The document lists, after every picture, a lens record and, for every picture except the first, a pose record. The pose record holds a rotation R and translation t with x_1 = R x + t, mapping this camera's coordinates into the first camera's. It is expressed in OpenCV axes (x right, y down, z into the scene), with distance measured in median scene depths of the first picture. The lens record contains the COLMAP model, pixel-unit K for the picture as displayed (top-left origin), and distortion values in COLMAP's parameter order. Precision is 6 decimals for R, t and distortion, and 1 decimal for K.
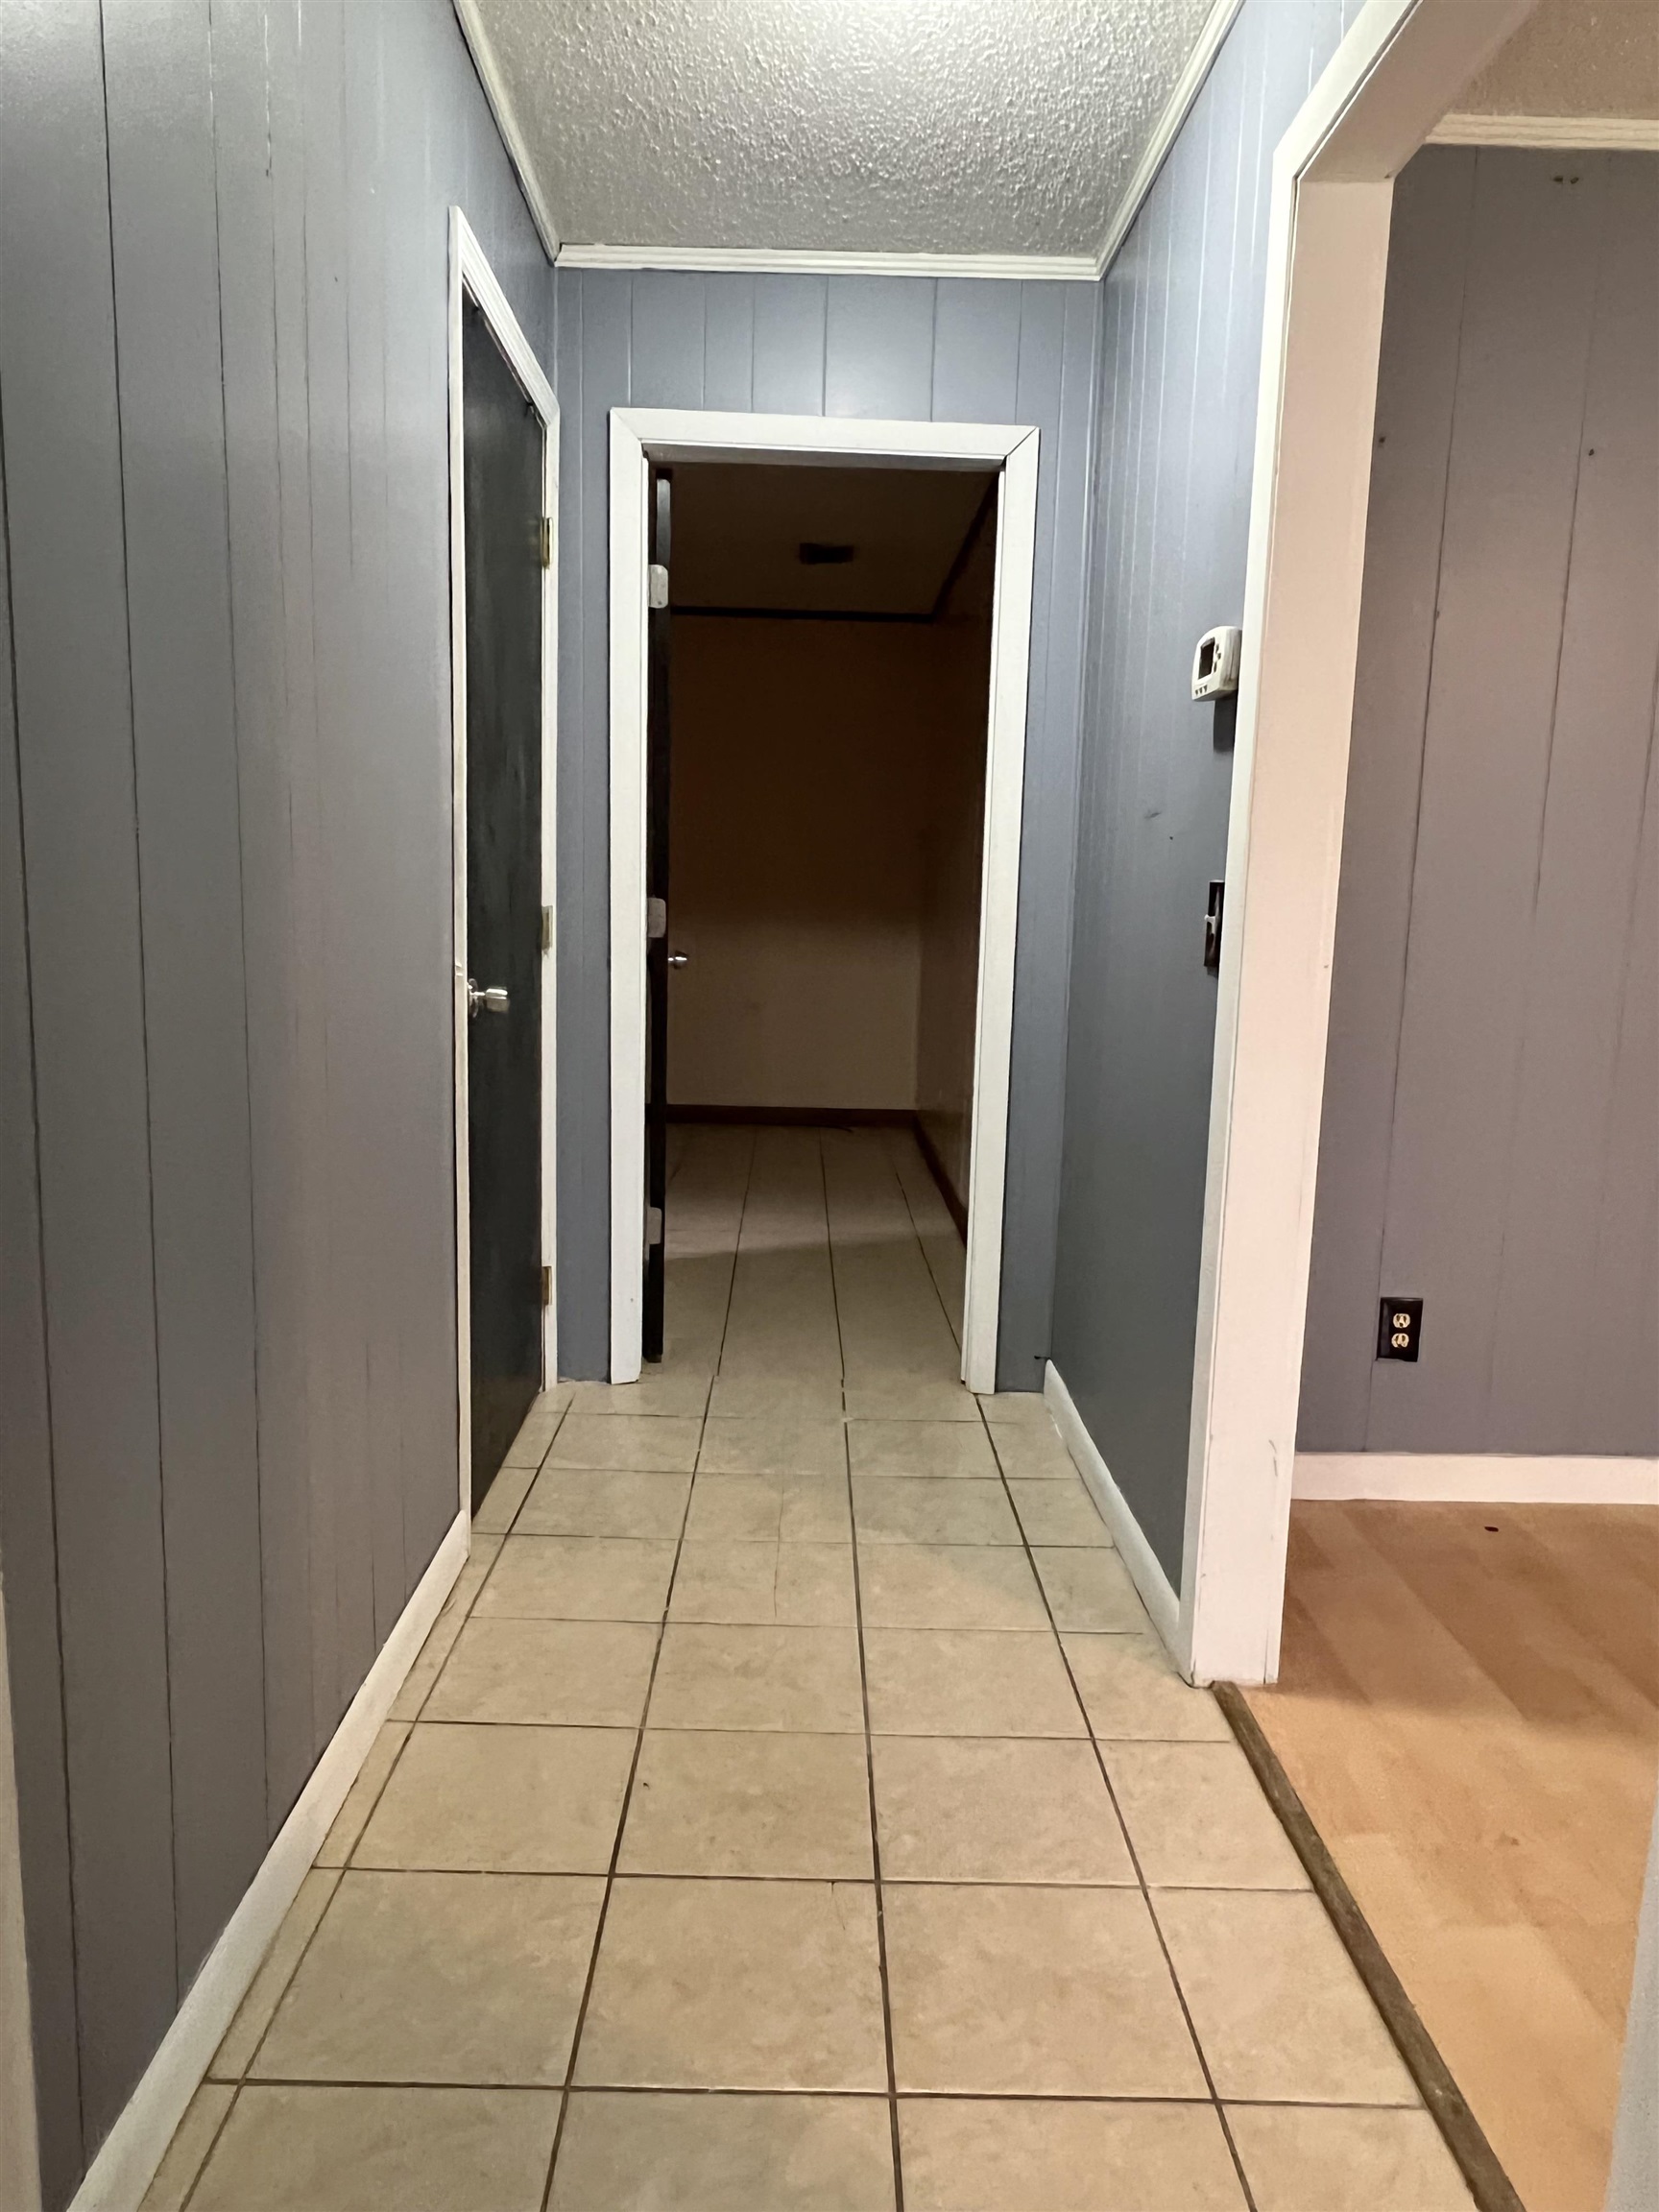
lens RADIAL K [[1488.1, 0, 829.5], [0, 1488.1, 1106.0], [0, 0, 1]] dist [-0.000093, -0.001806]
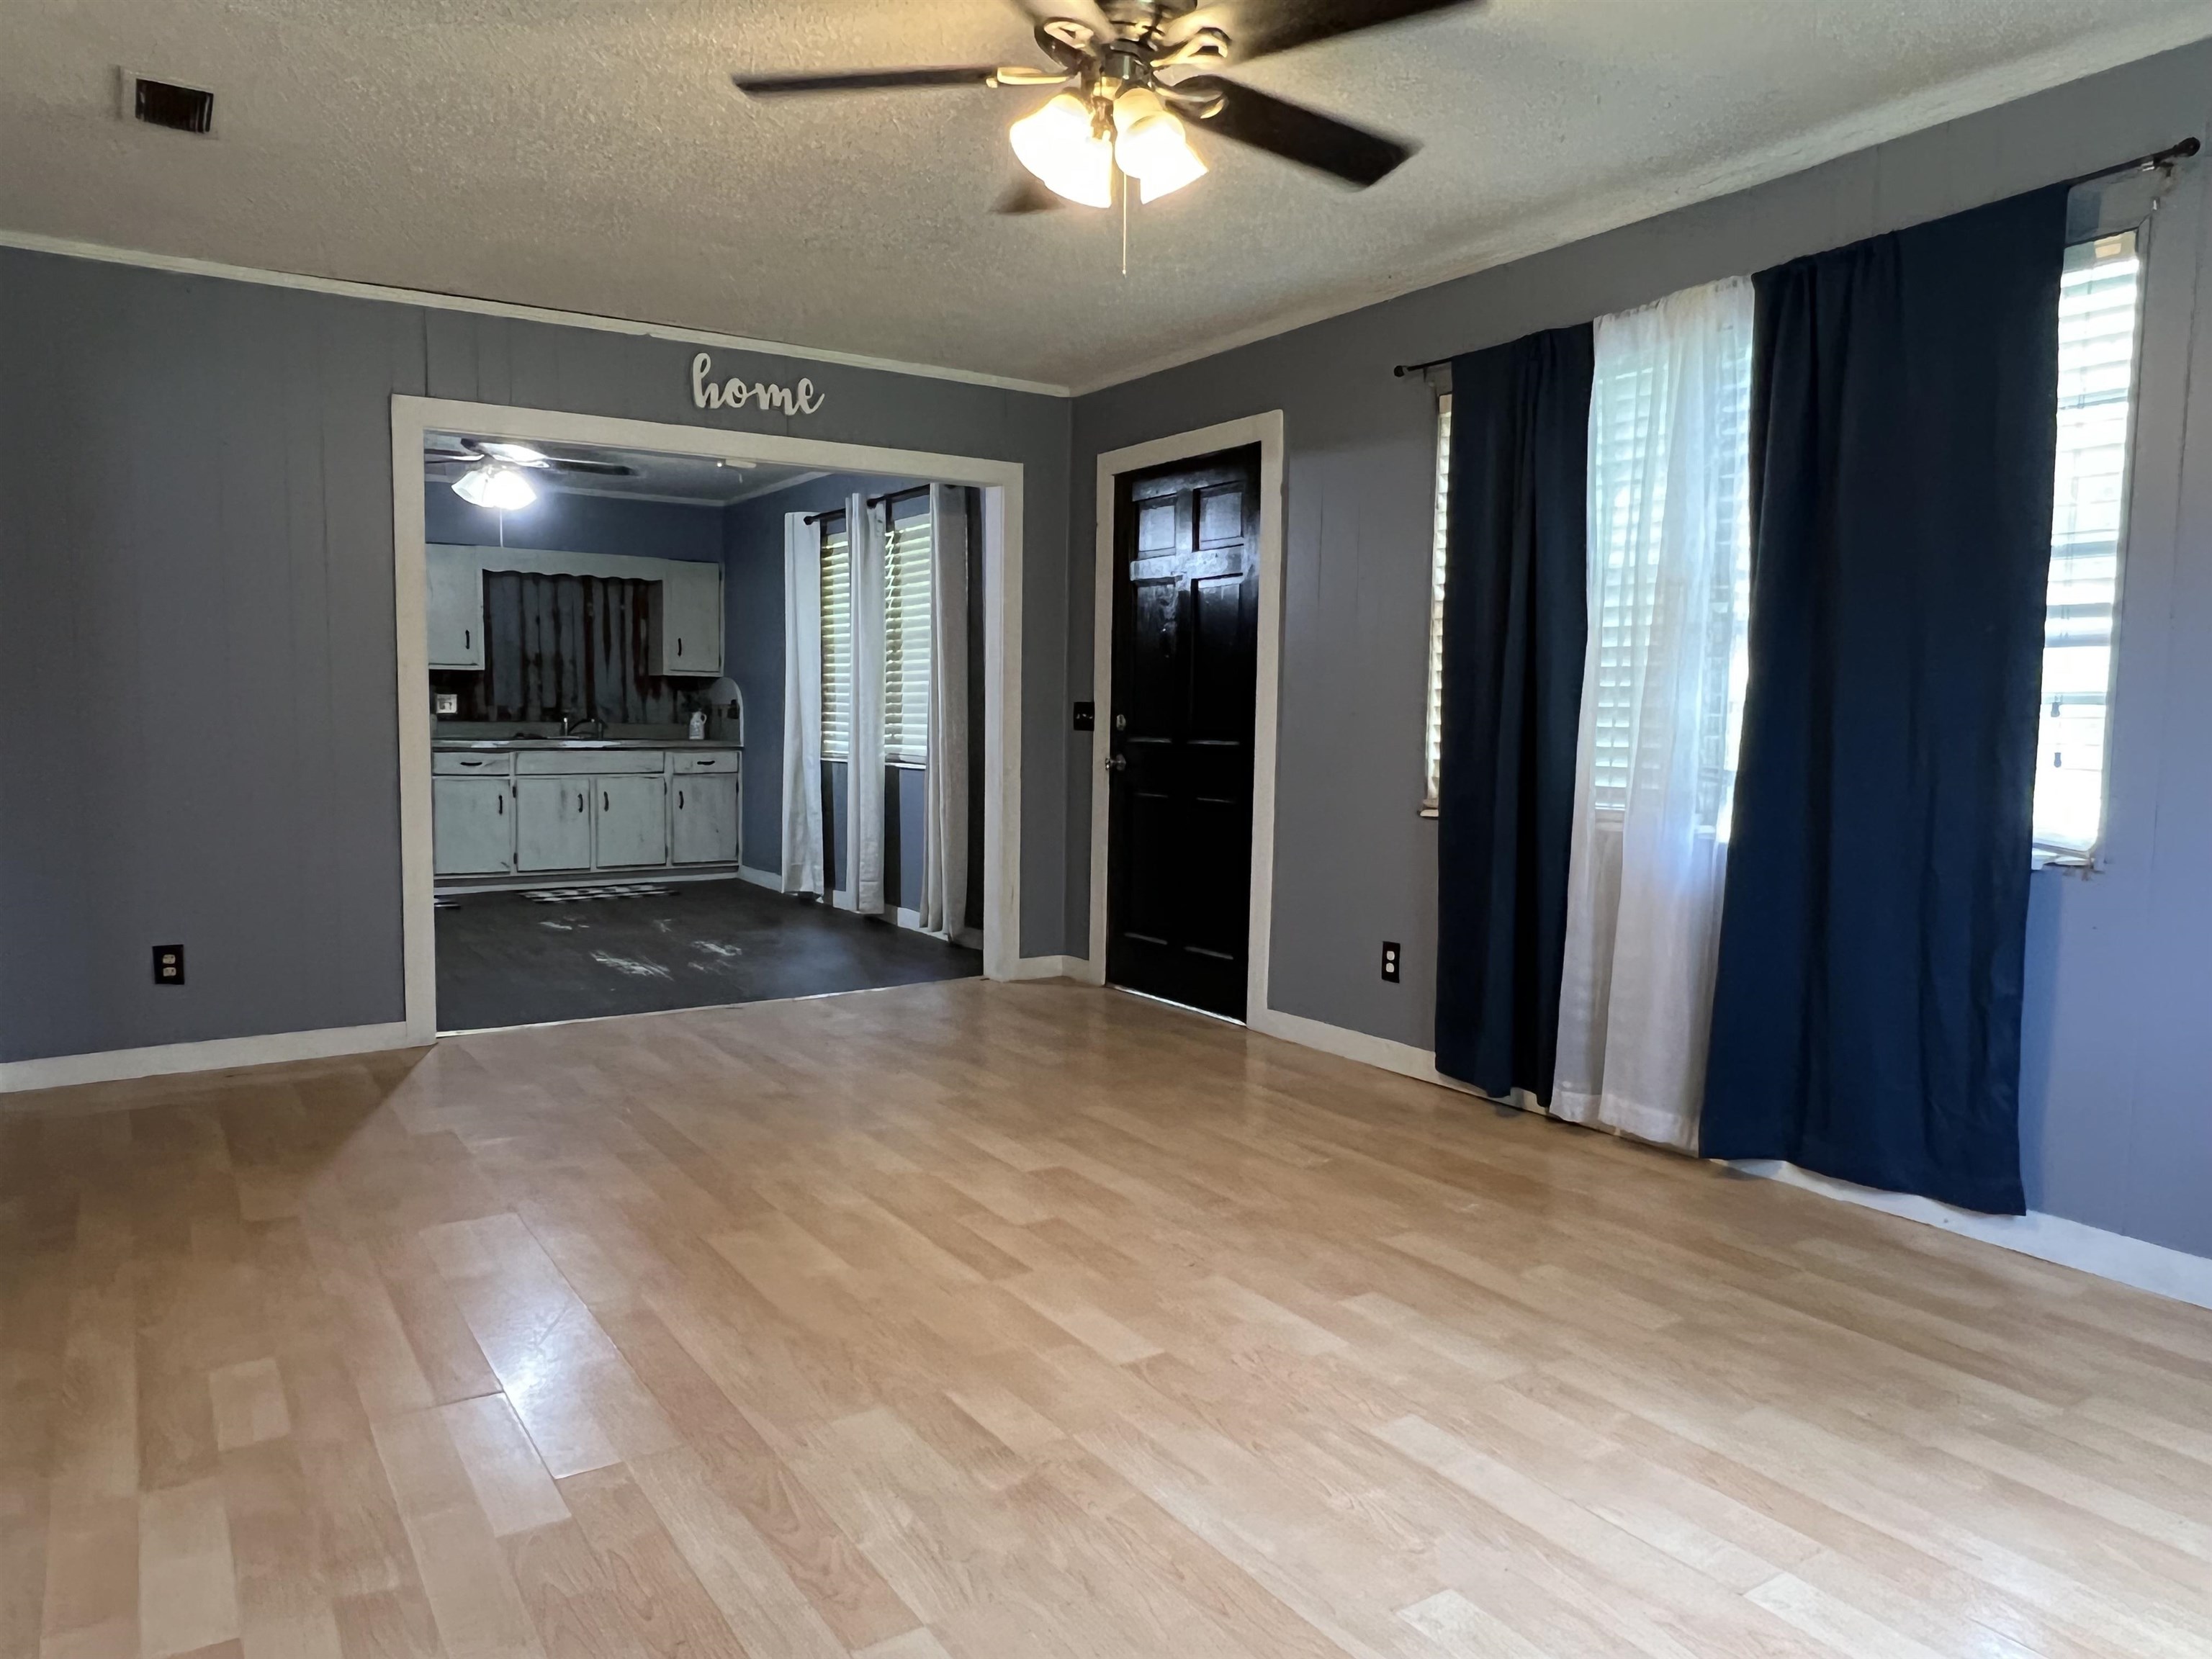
lens RADIAL K [[1488.1, 0, 1099.7], [0, 1488.1, 845.2], [0, 0, 1]] dist [-0.000093, -0.001806]
pose [[0.846012, -0.059558, 0.529826, 0.448124], [0.076664, 0.997003, -0.010341, 0.132481], [-0.527623, 0.049367, 0.848043, -1.052777]]
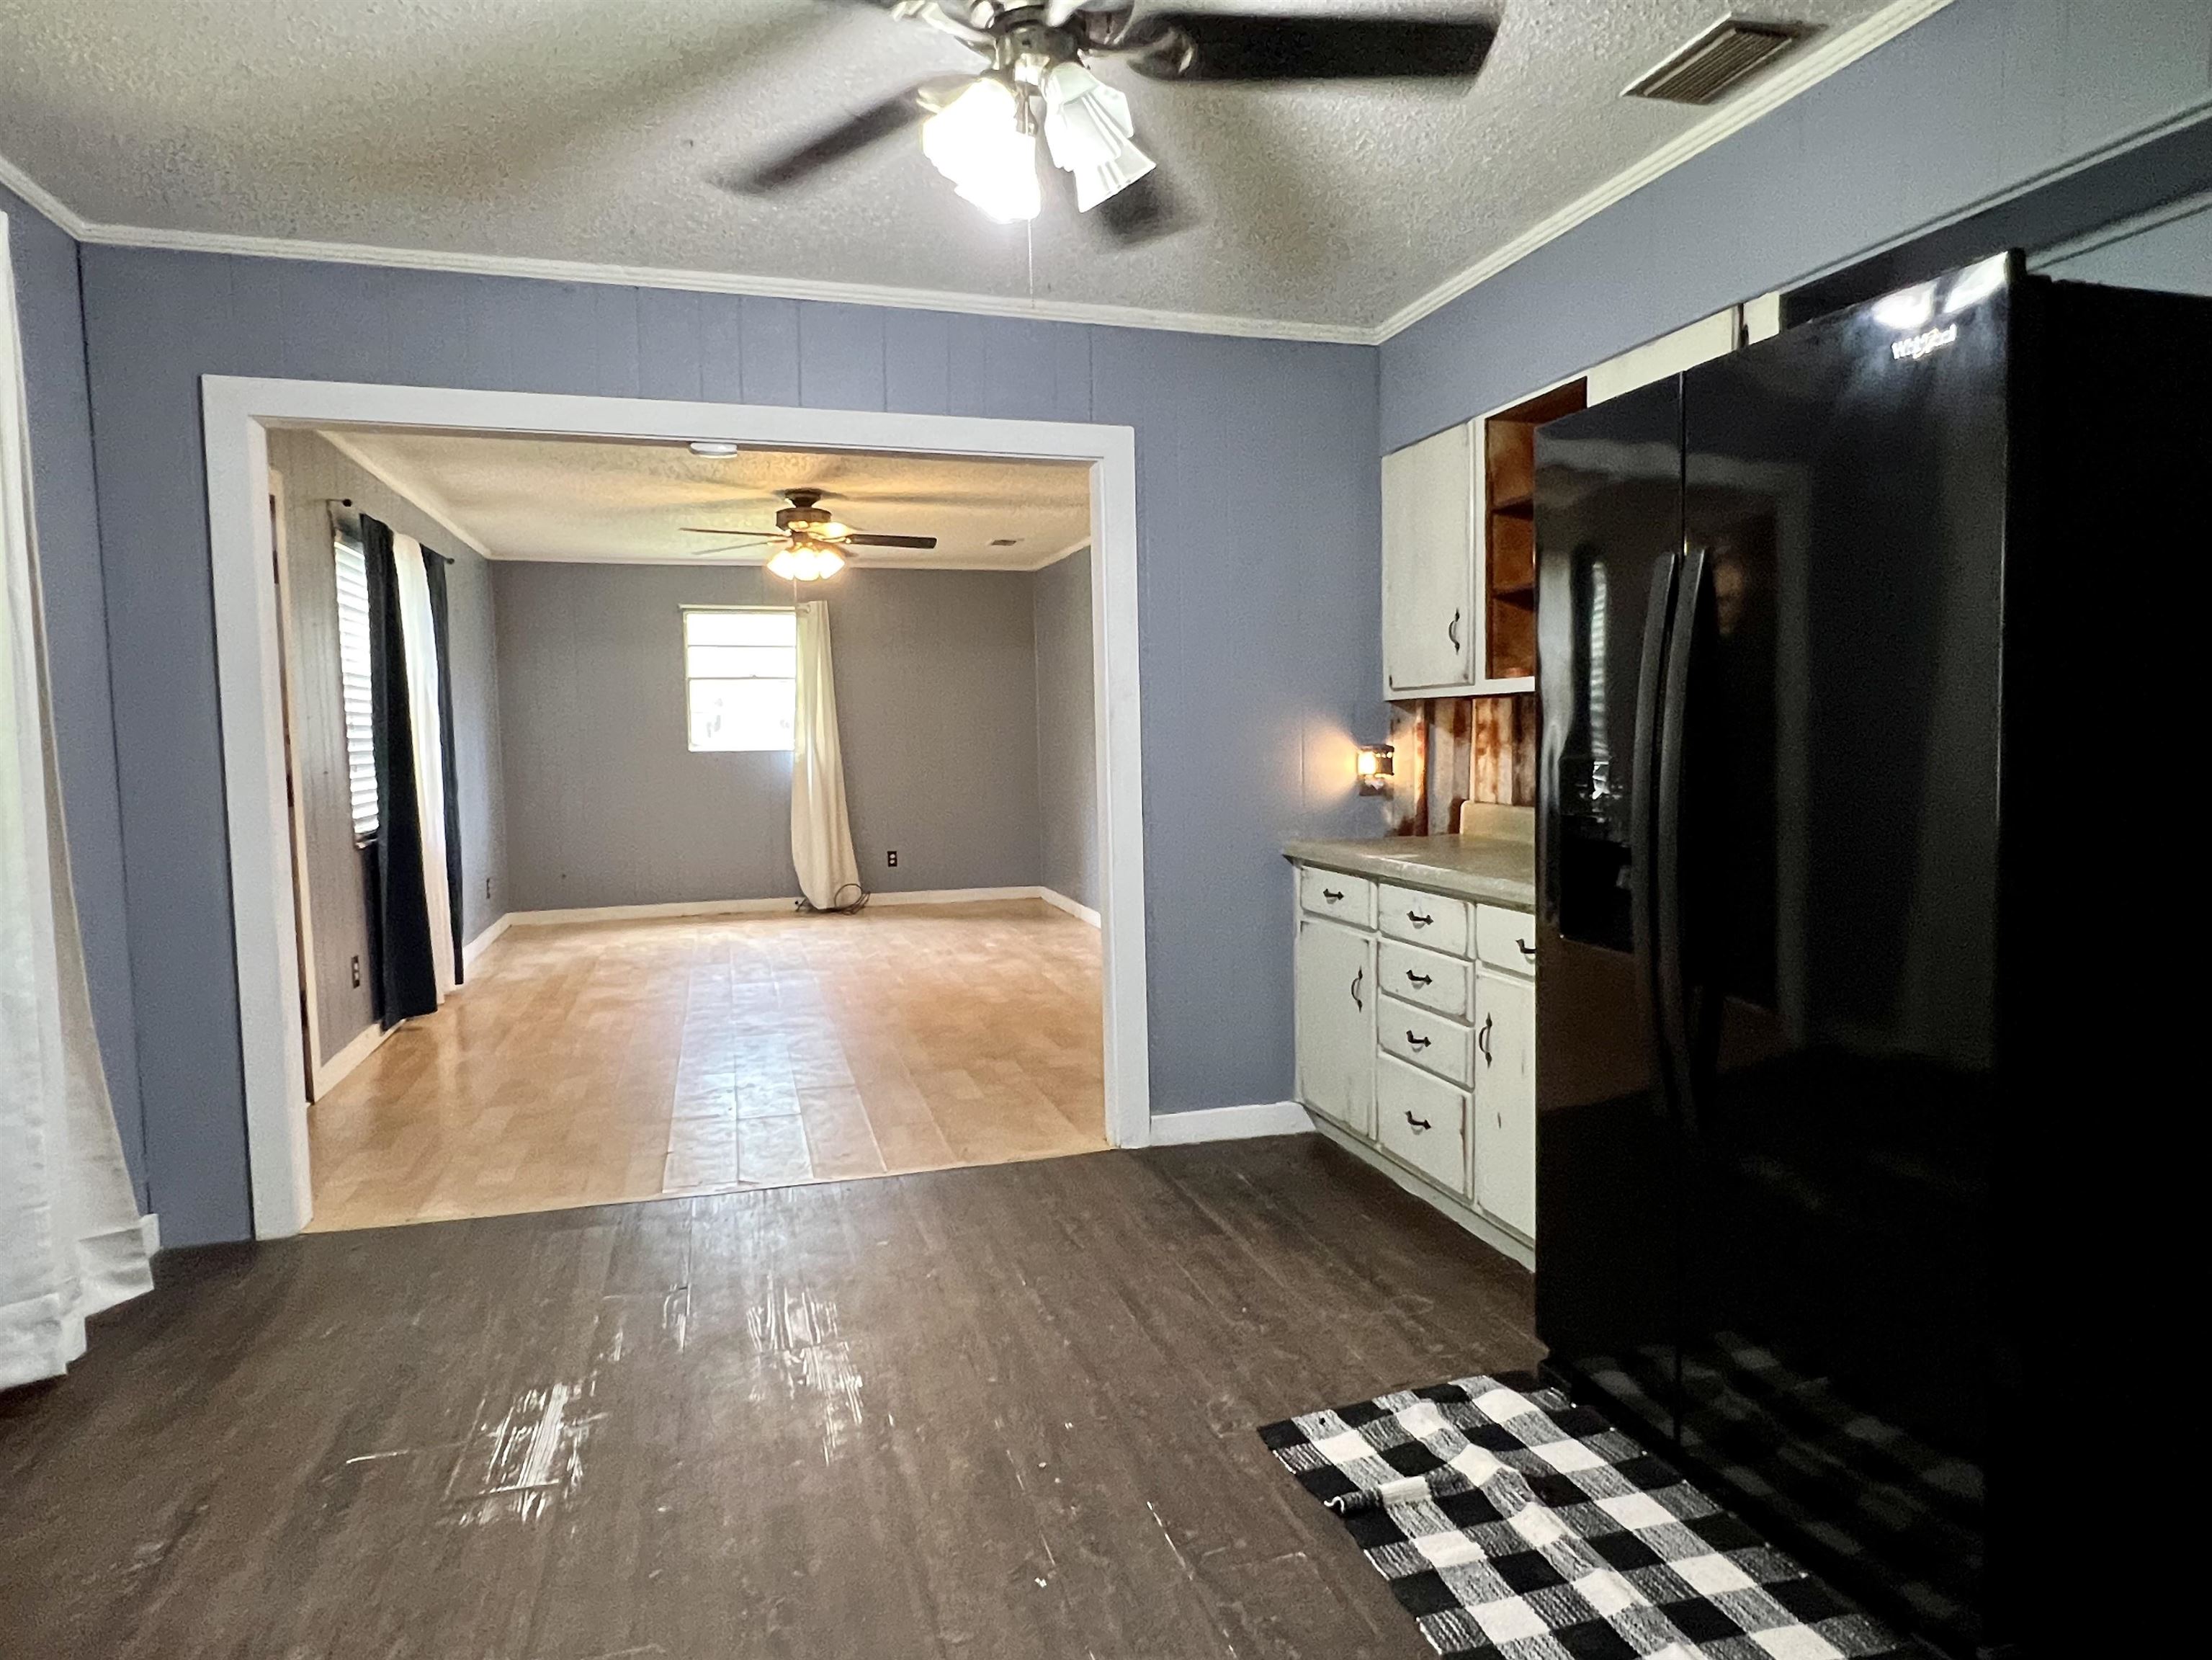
lens RADIAL K [[1314.6, 0, 1104.9], [0, 1314.6, 821.4], [0, 0, 1]] dist [-0.001553, -0.000866]
pose [[-0.964995, 0.013327, -0.261931, 1.168293], [-0.037854, 0.981174, 0.189382, -0.386965], [0.259523, 0.192667, -0.946323, 2.638739]]
